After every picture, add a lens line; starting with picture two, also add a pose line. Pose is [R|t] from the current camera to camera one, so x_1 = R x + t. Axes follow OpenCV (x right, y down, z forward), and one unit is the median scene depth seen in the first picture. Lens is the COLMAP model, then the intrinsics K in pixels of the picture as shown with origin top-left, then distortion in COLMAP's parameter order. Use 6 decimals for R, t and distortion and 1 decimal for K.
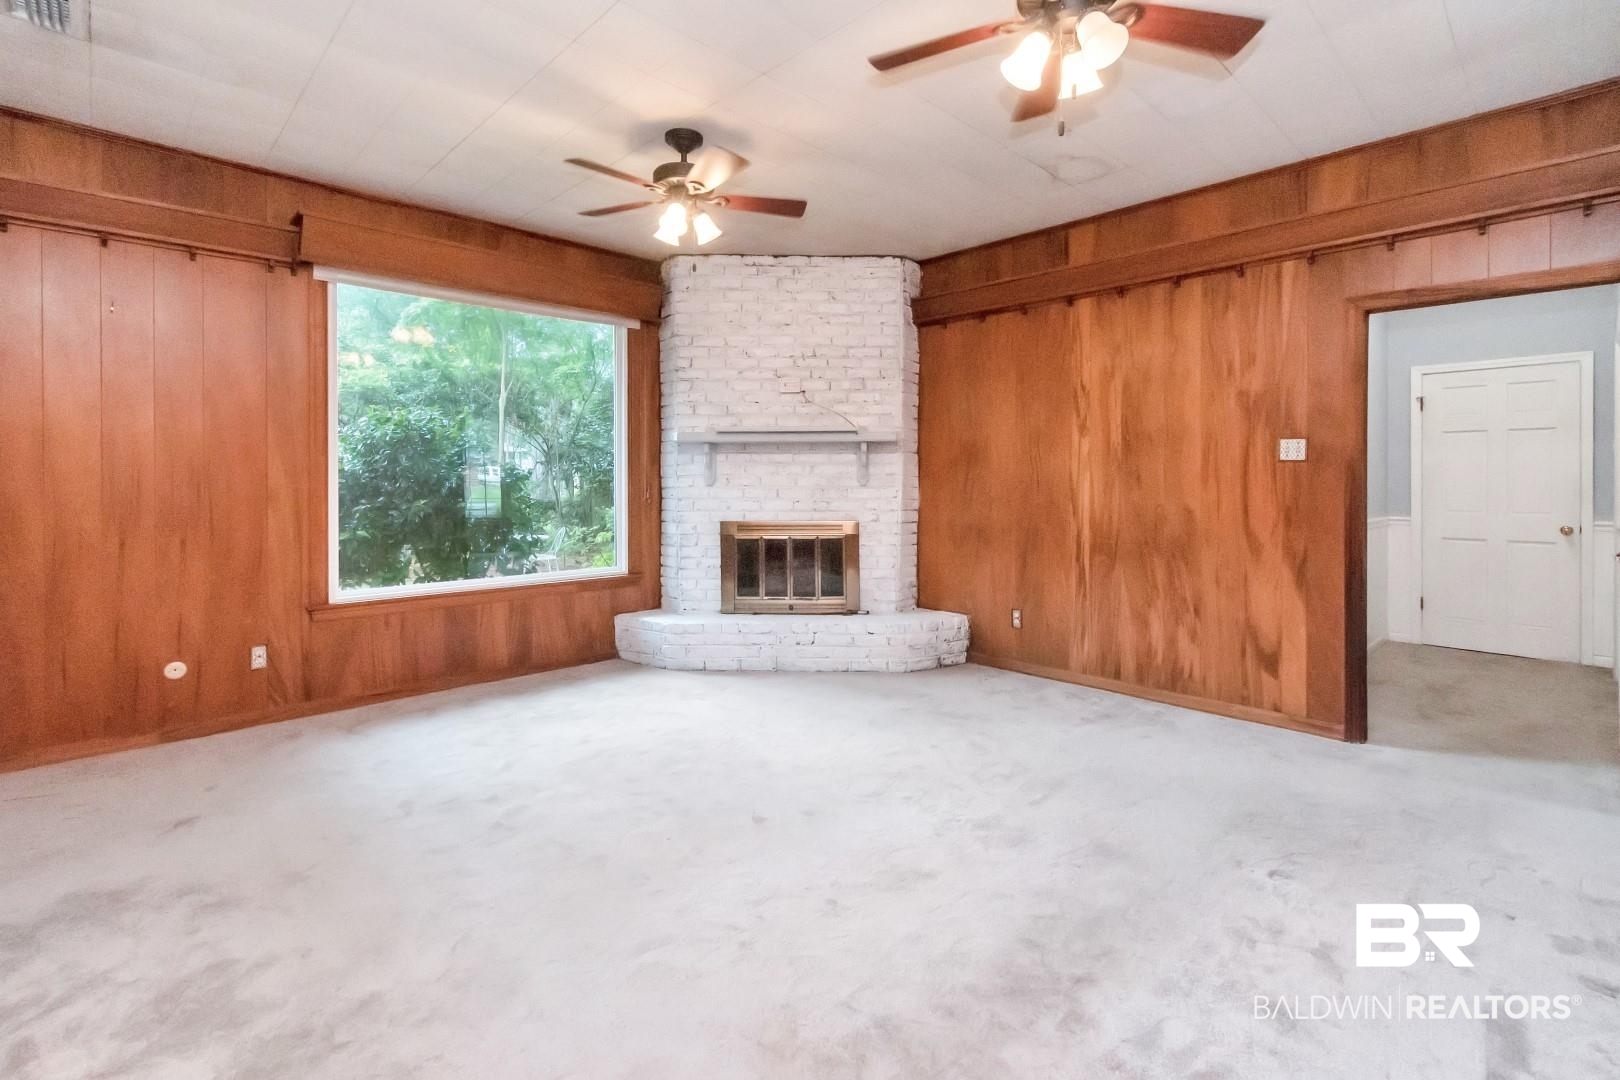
lens RADIAL K [[730.9, 0, 793.3], [0, 730.9, 492.8], [0, 0, 1]] dist [0.007612, -0.000971]
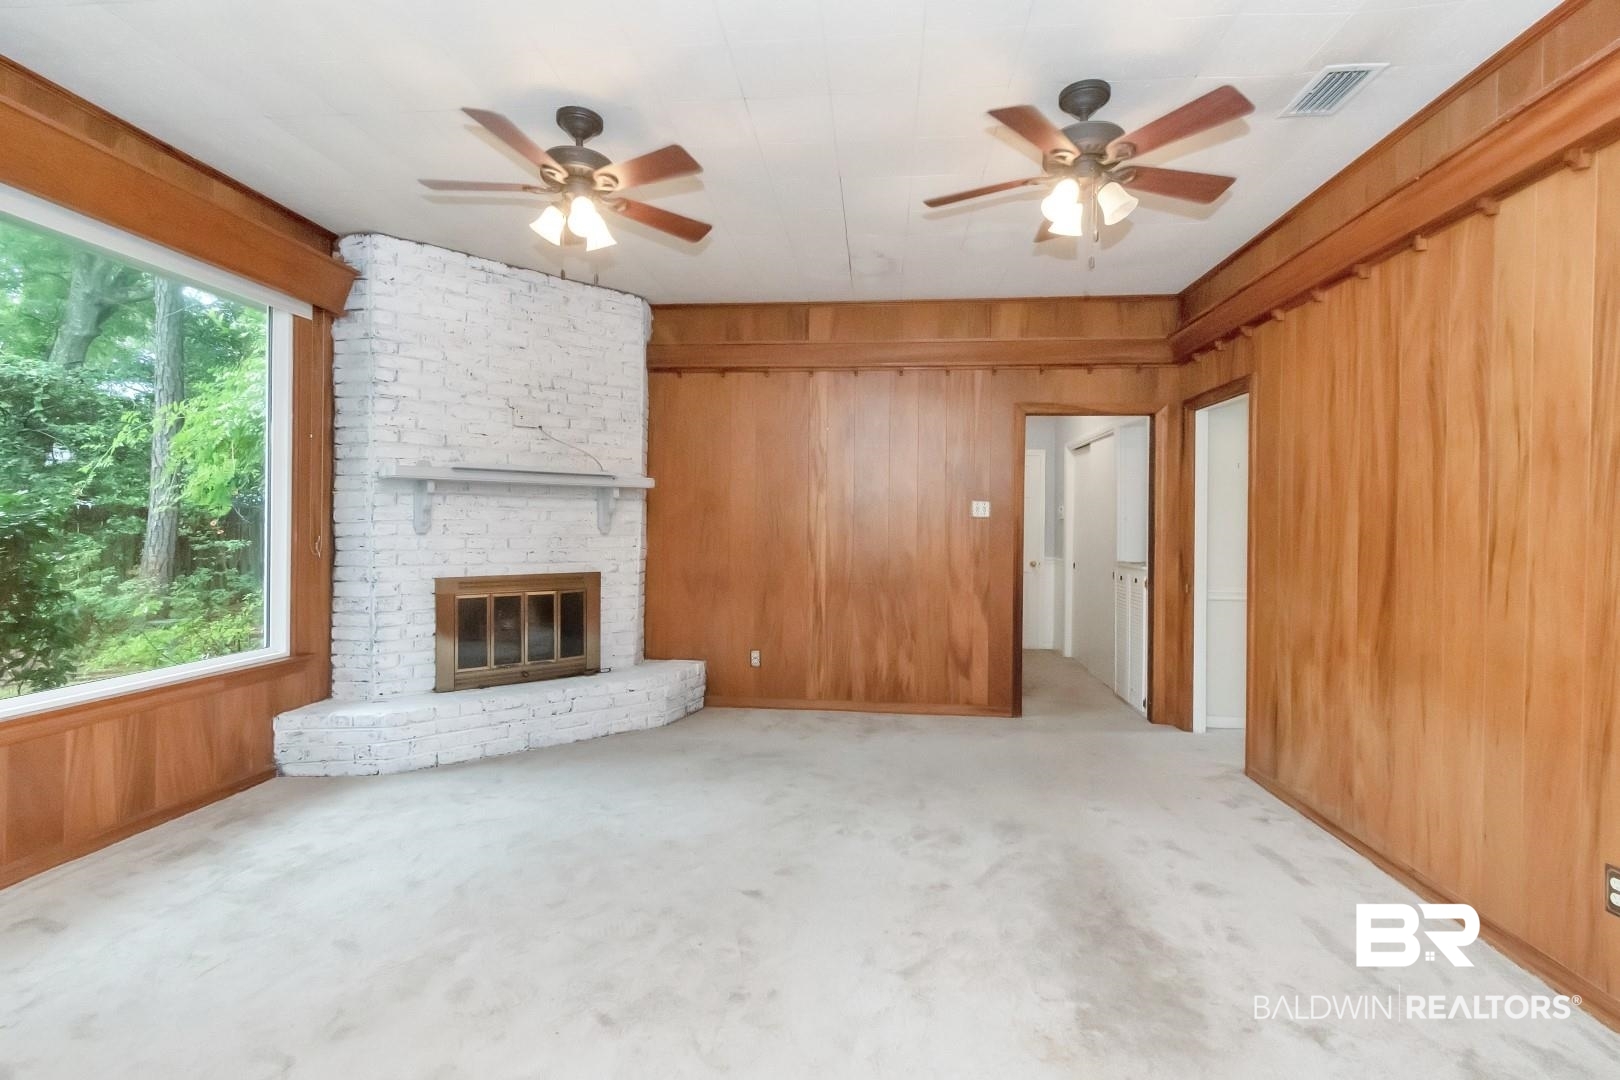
lens RADIAL K [[730.1, 0, 805.1], [0, 730.1, 536.6], [0, 0, 1]] dist [0.008312, 0.000170]
pose [[0.766991, -0.000088, 0.641658, -0.308231], [0.002507, 0.999993, -0.002860, -0.003363], [-0.641653, 0.003802, 0.766986, 0.123363]]
